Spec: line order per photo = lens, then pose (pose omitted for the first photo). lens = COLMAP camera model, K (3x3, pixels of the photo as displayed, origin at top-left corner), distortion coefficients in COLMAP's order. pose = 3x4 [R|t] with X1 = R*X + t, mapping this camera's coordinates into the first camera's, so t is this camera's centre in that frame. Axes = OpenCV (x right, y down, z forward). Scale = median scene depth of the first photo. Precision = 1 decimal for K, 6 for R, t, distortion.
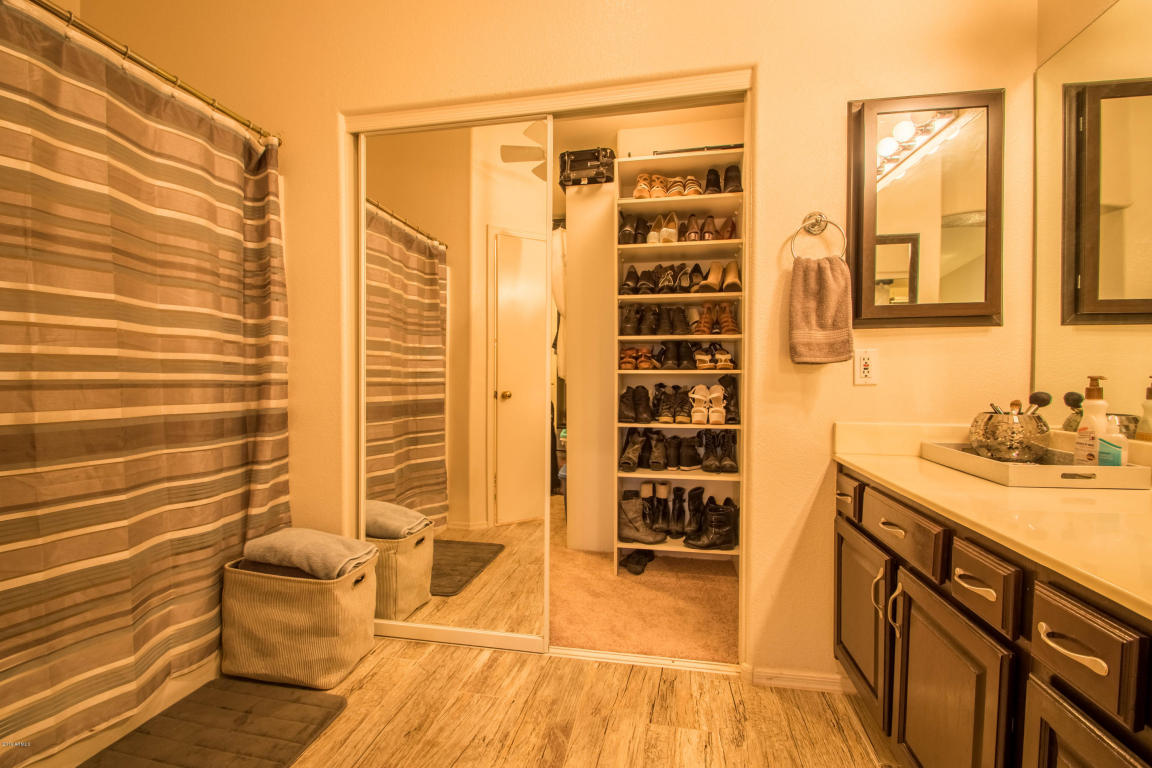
lens RADIAL K [[537.8, 0, 557.0], [0, 537.8, 394.3], [0, 0, 1]] dist [0.004489, -0.010127]
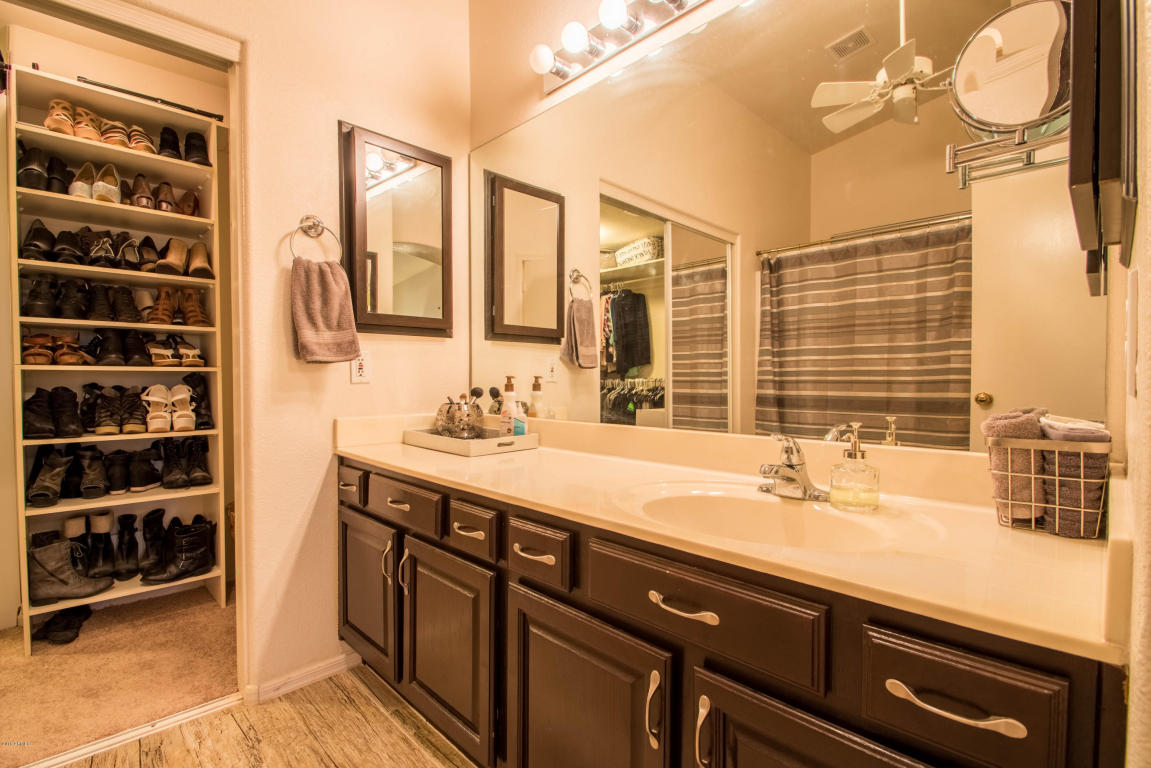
lens RADIAL K [[537.3, 0, 575.7], [0, 537.3, 392.6], [0, 0, 1]] dist [0.004489, -0.010127]
pose [[0.548789, -0.021644, 0.835681, -0.104301], [0.022240, 0.999689, 0.011287, -0.000574], [-0.835665, 0.012391, 0.549099, 0.019851]]
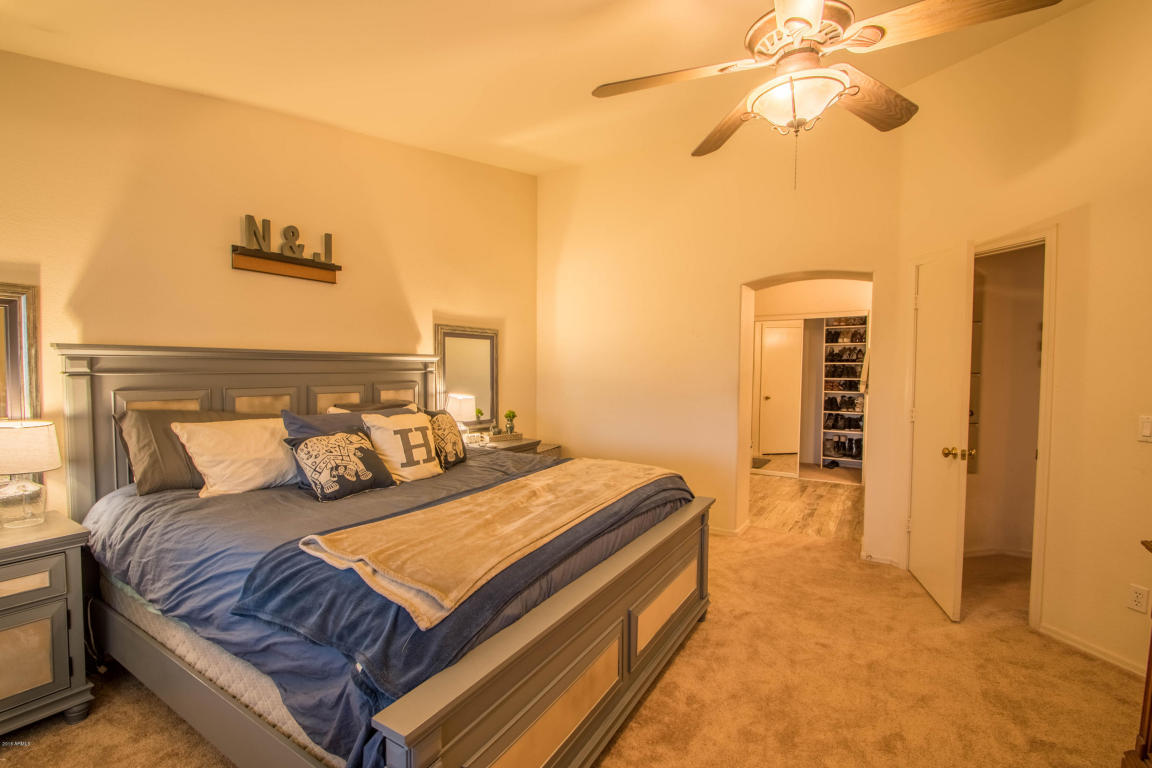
lens RADIAL K [[517.8, 0, 563.4], [0, 517.8, 386.0], [0, 0, 1]] dist [0.002176, -0.009141]
pose [[0.940165, 0.017558, -0.340267, -0.331123], [-0.012318, 0.999770, 0.017555, -0.145150], [0.340497, -0.012314, 0.940165, -2.665402]]
